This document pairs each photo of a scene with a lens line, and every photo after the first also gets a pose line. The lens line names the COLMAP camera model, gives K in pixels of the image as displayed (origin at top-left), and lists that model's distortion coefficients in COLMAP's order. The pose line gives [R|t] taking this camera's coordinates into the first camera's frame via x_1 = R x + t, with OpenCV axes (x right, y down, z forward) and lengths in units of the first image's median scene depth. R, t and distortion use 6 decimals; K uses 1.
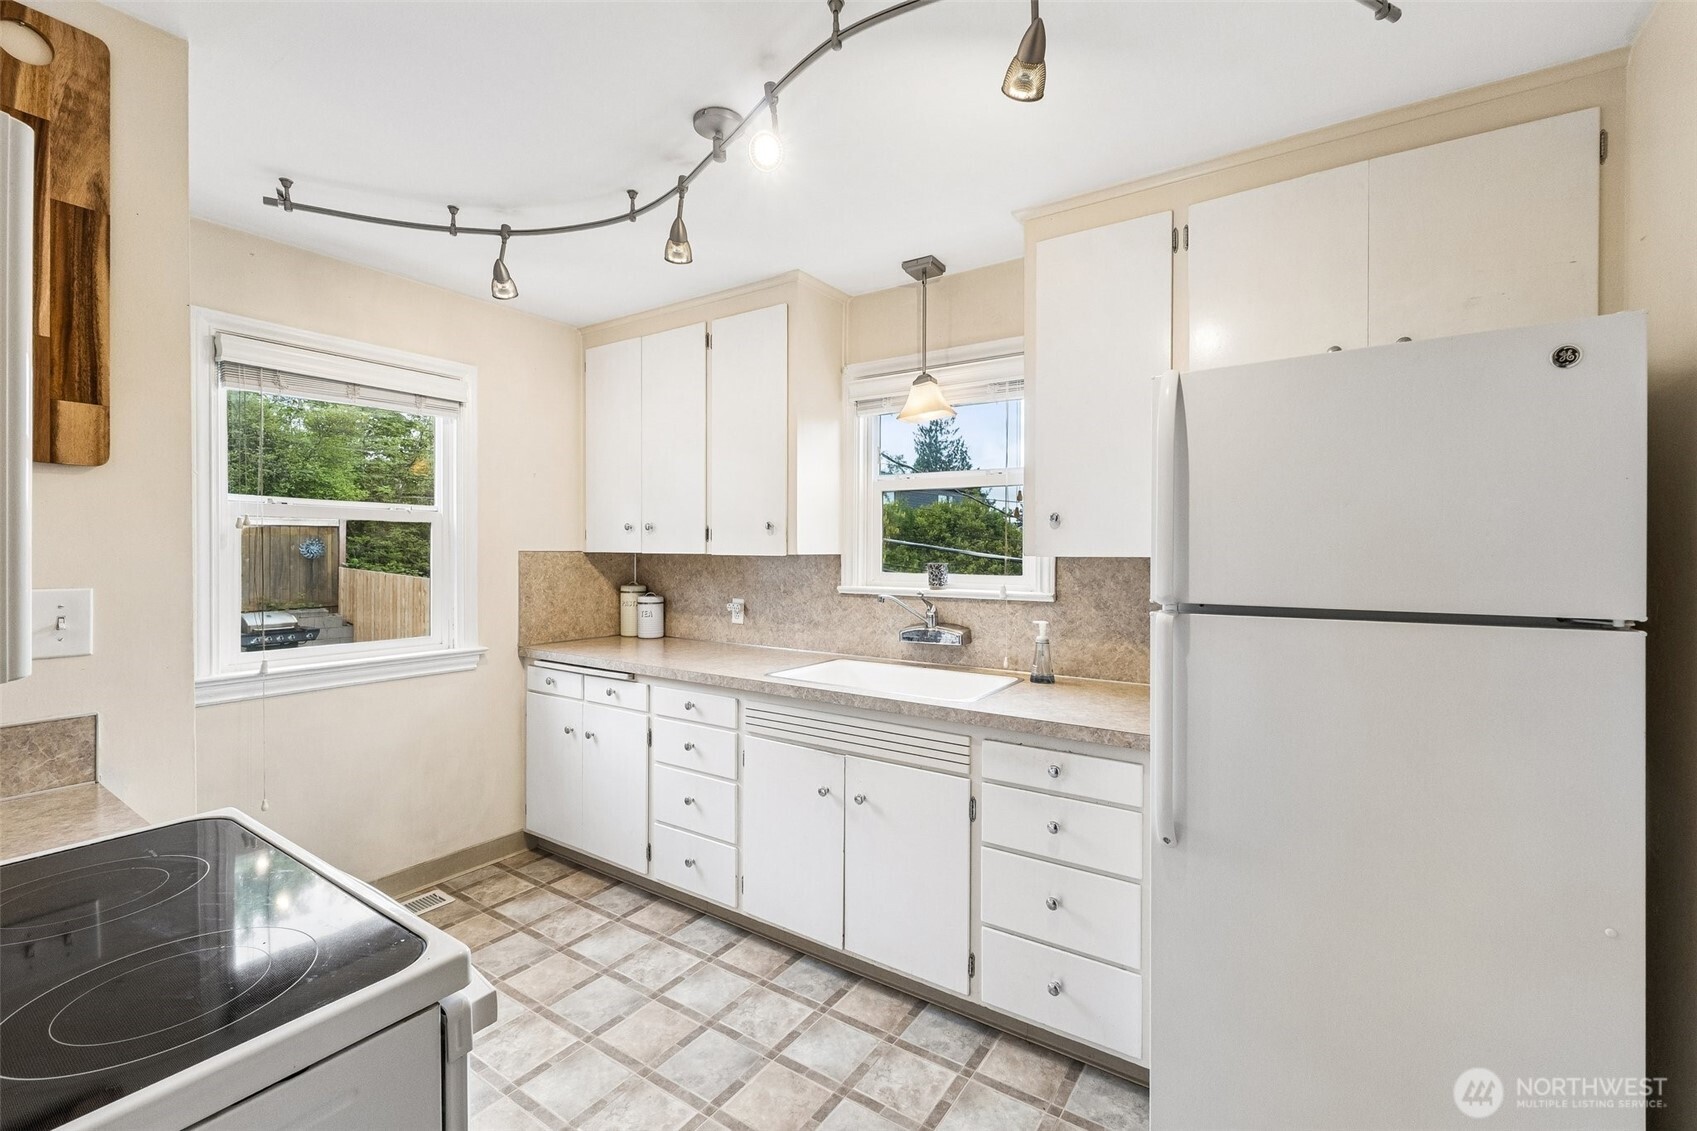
lens RADIAL K [[705.6, 0, 871.6], [0, 705.6, 566.1], [0, 0, 1]] dist [-0.006800, 0.000105]
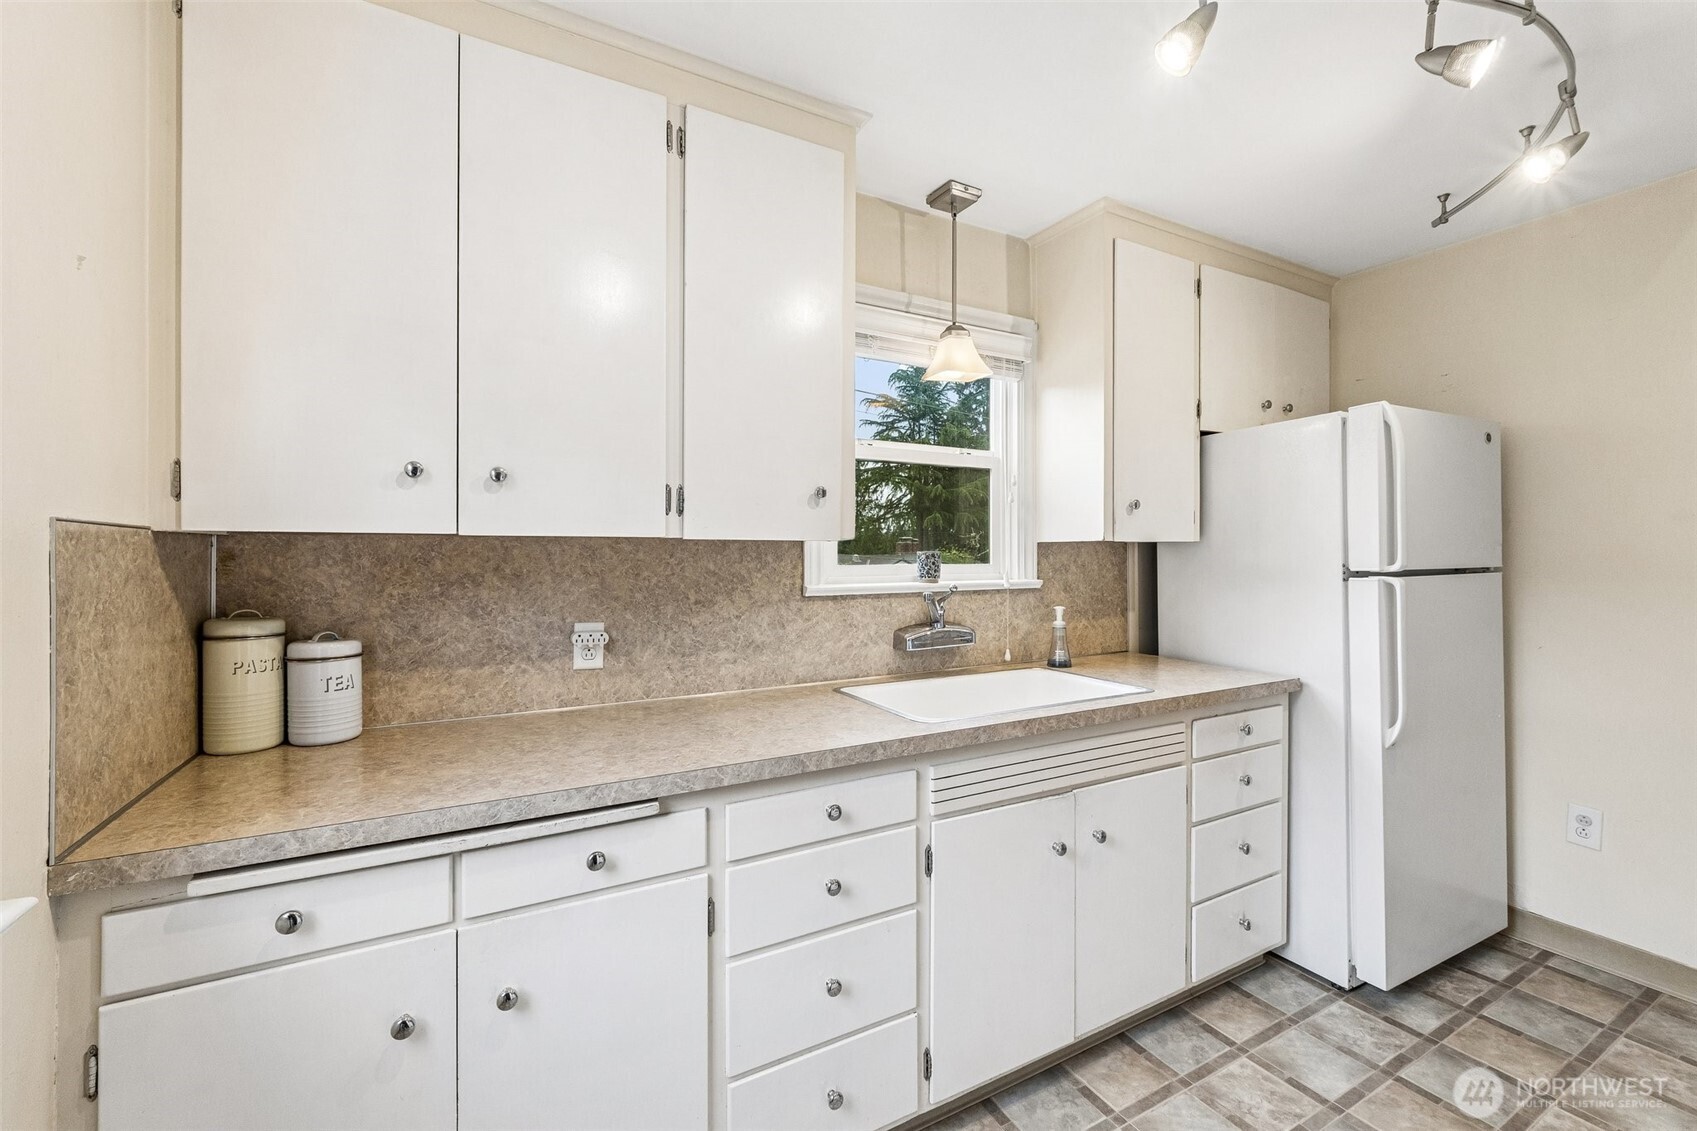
lens RADIAL K [[705.6, 0, 849.1], [0, 705.6, 557.6], [0, 0, 1]] dist [-0.006800, 0.000105]
pose [[0.472509, -0.010211, 0.881267, -0.672858], [0.023794, 0.999716, -0.001174, 0.001834], [-0.881005, 0.021523, 0.472617, 0.669769]]
